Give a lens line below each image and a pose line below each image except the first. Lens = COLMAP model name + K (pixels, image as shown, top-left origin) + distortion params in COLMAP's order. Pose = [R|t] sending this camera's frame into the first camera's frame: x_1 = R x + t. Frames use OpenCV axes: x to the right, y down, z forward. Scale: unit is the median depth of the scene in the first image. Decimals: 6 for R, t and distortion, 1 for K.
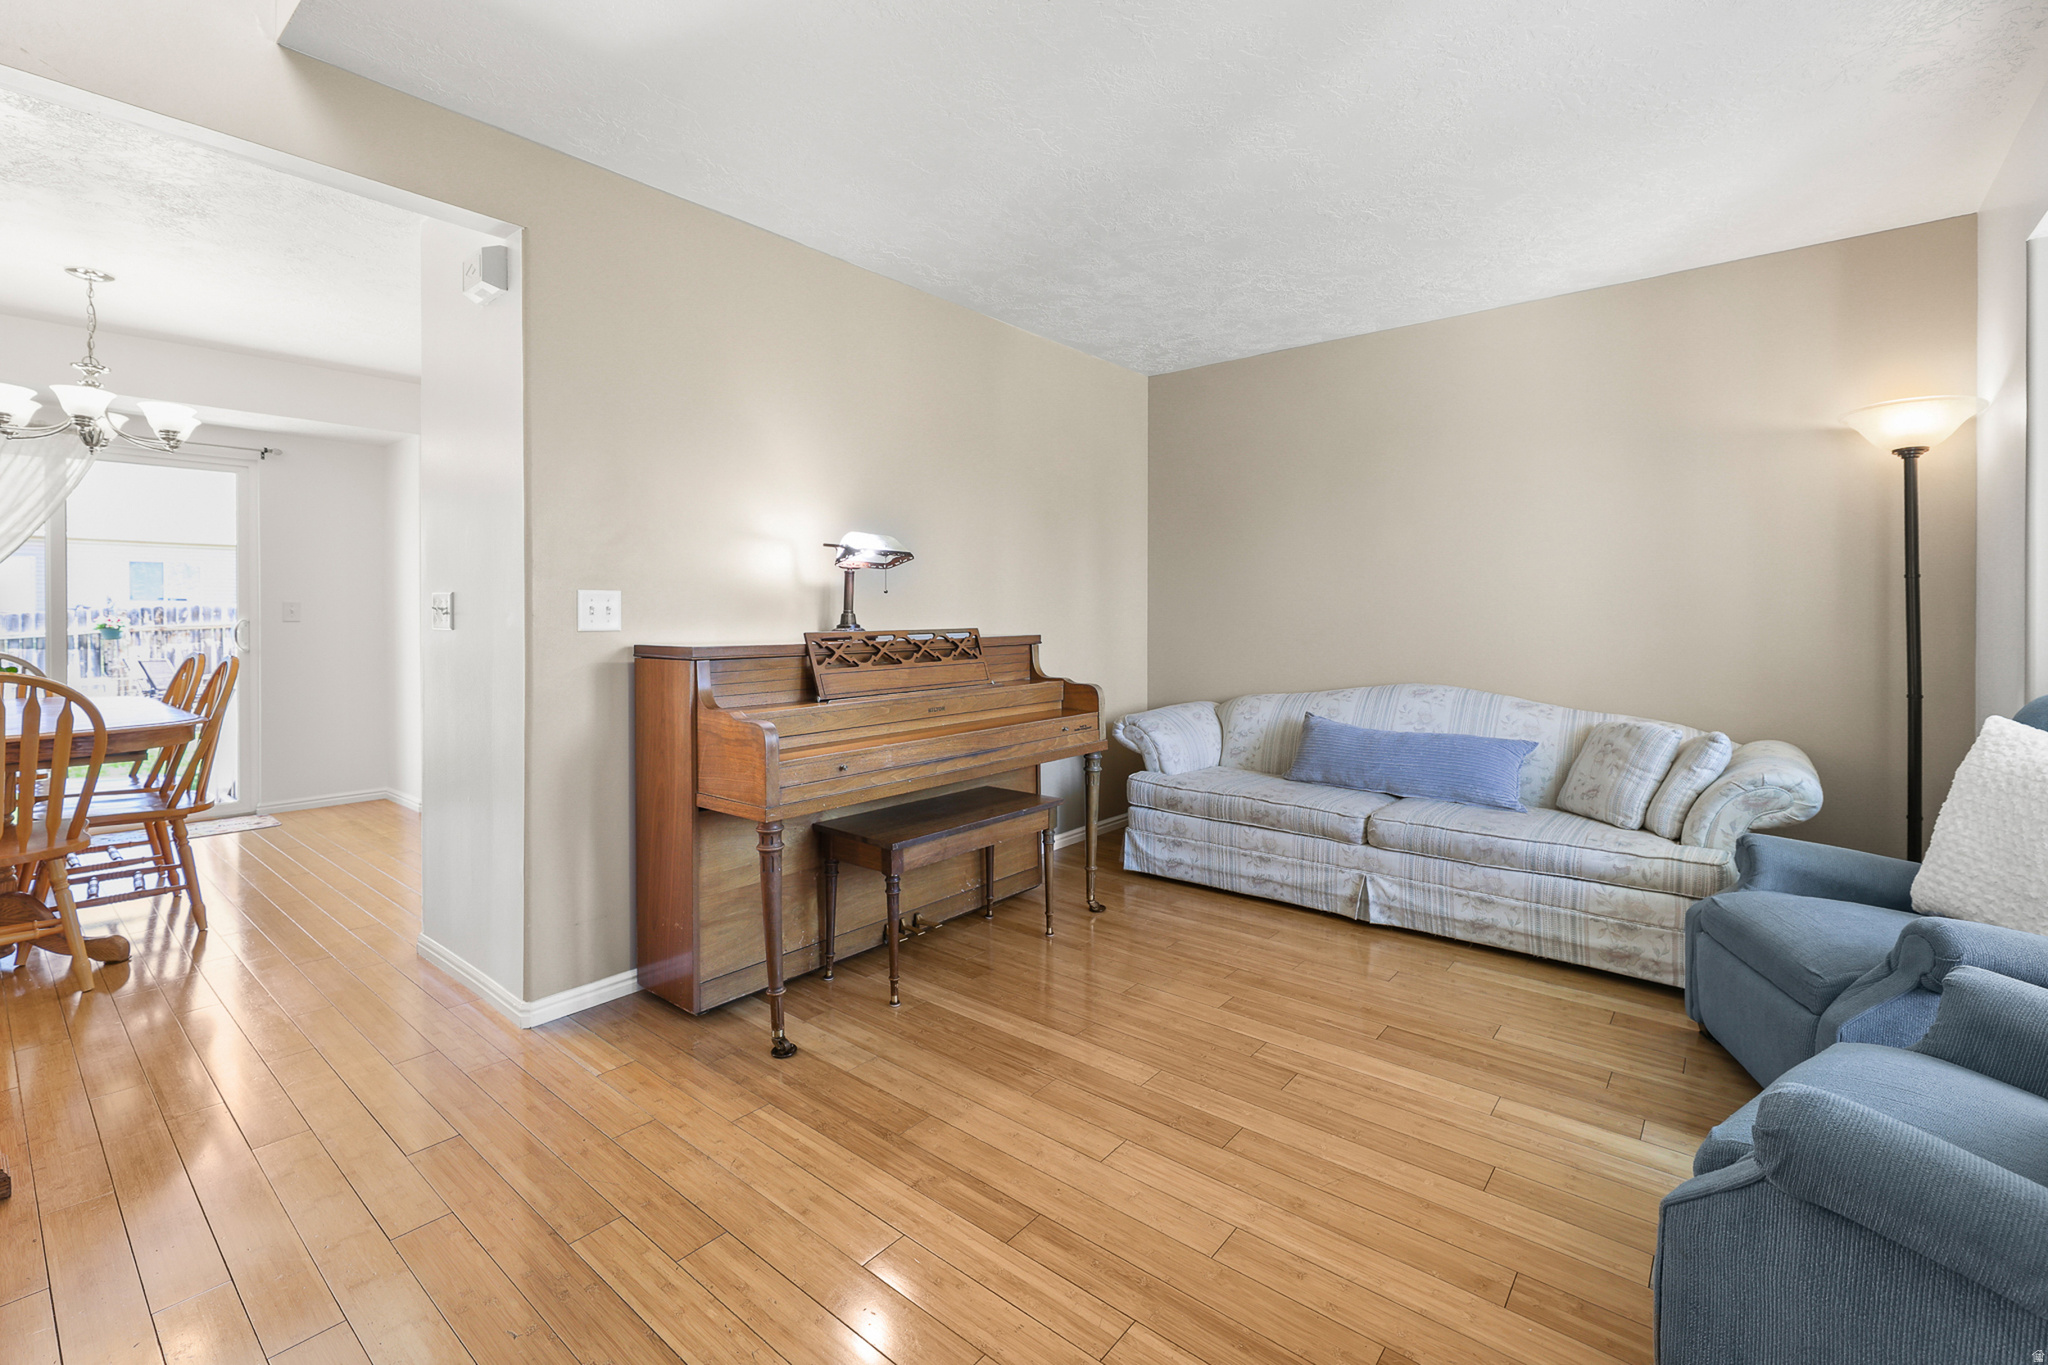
lens RADIAL K [[877.5, 0, 1050.0], [0, 877.5, 603.7], [0, 0, 1]] dist [0.004094, -0.003135]
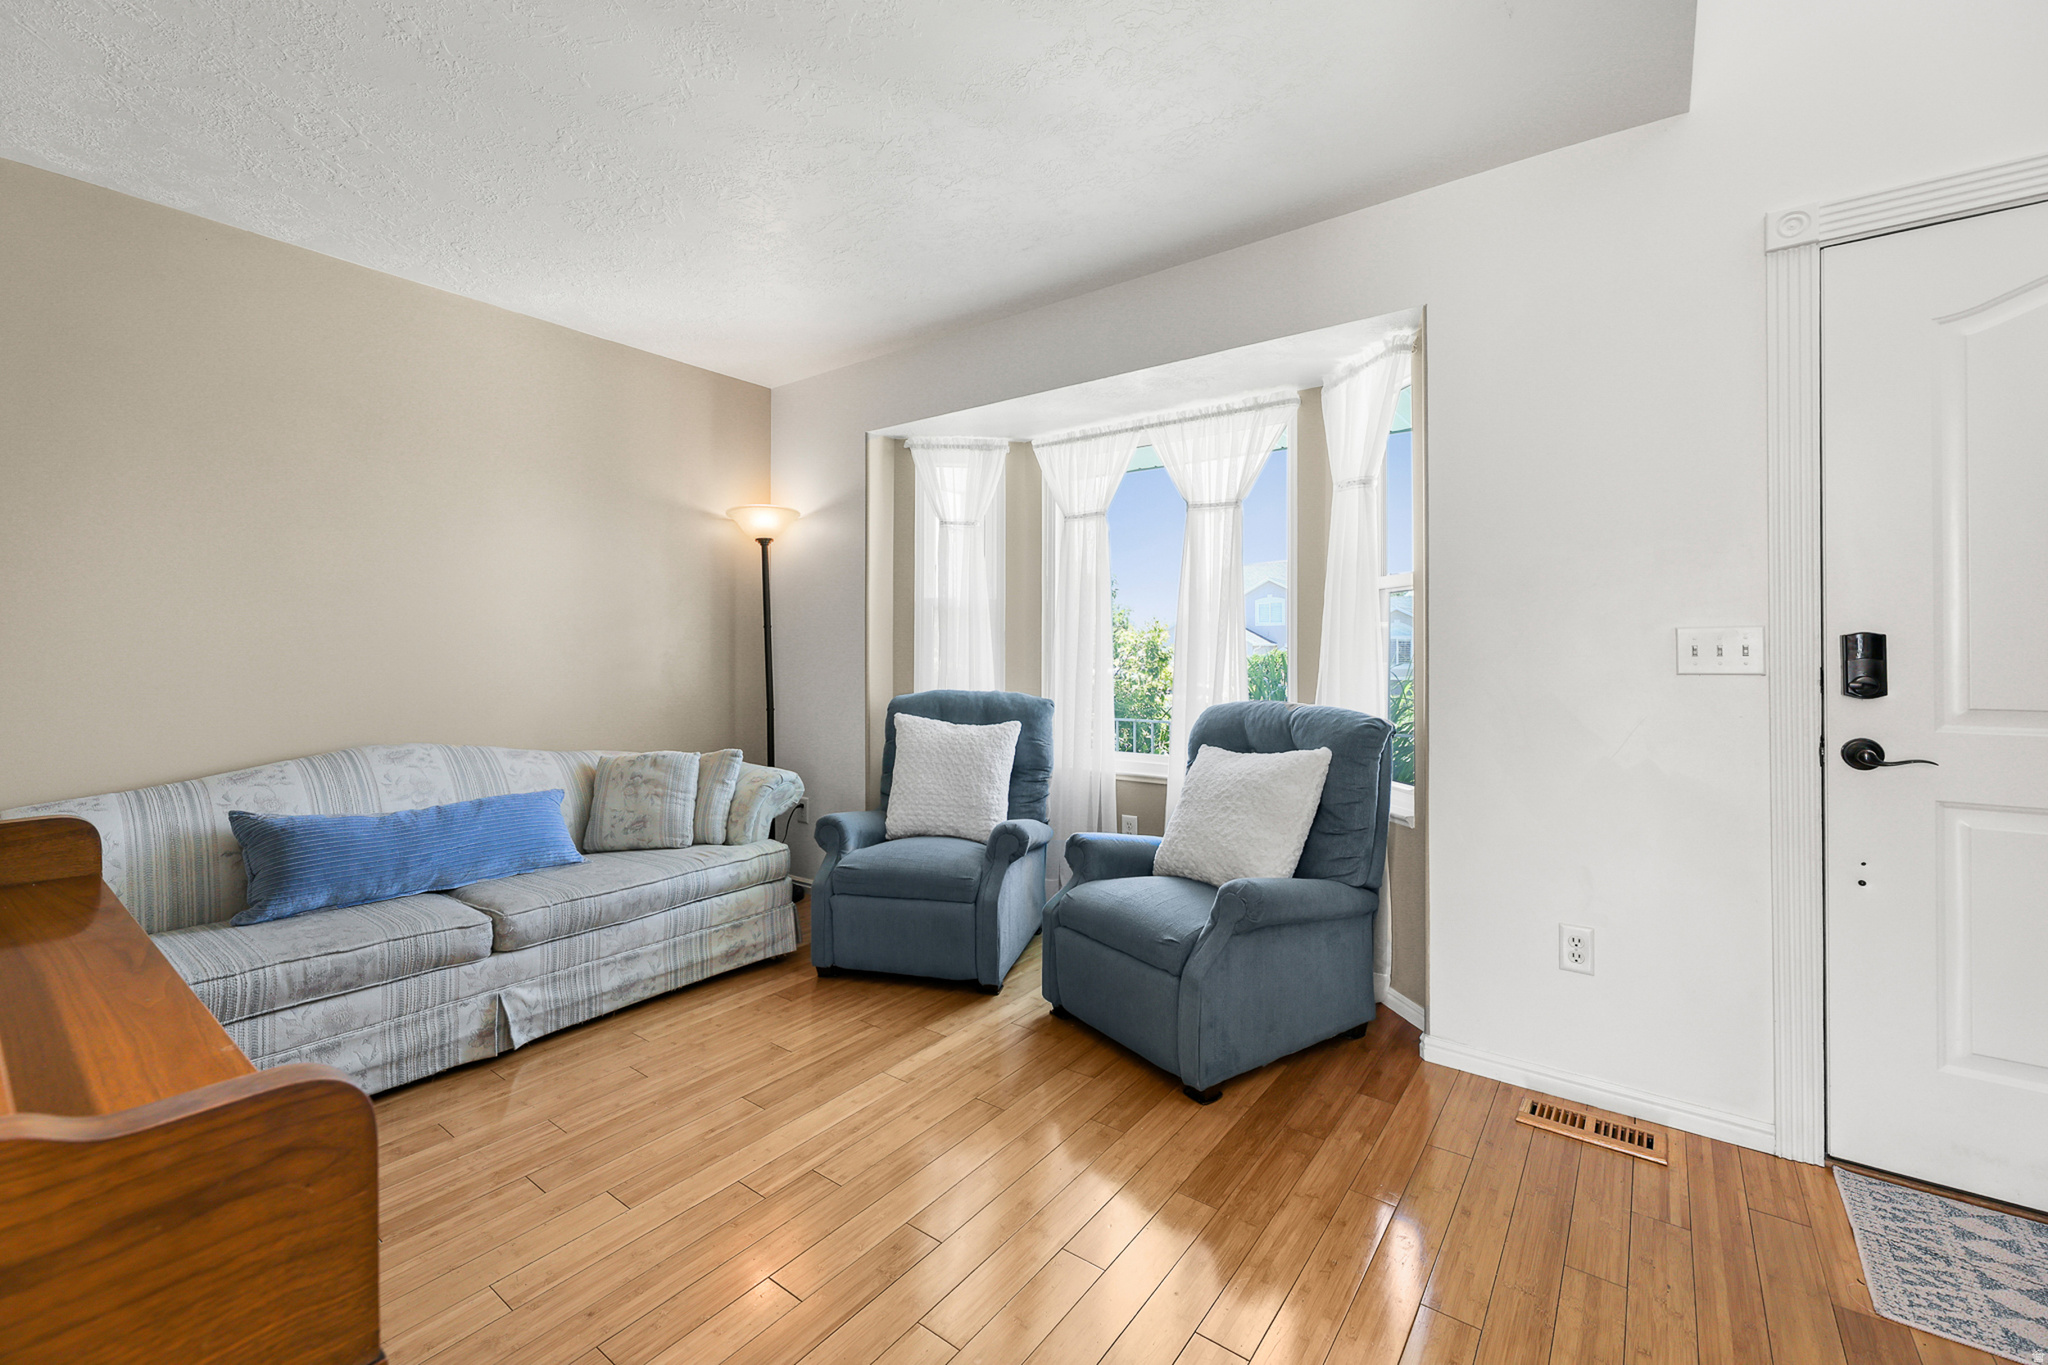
lens RADIAL K [[877.5, 0, 1022.8], [0, 877.5, 637.4], [0, 0, 1]] dist [0.004094, -0.003135]
pose [[-0.046804, 0.017480, 0.998751, -0.470497], [-0.010671, 0.999781, -0.017998, 0.007449], [-0.998847, -0.011500, -0.046608, 0.628400]]
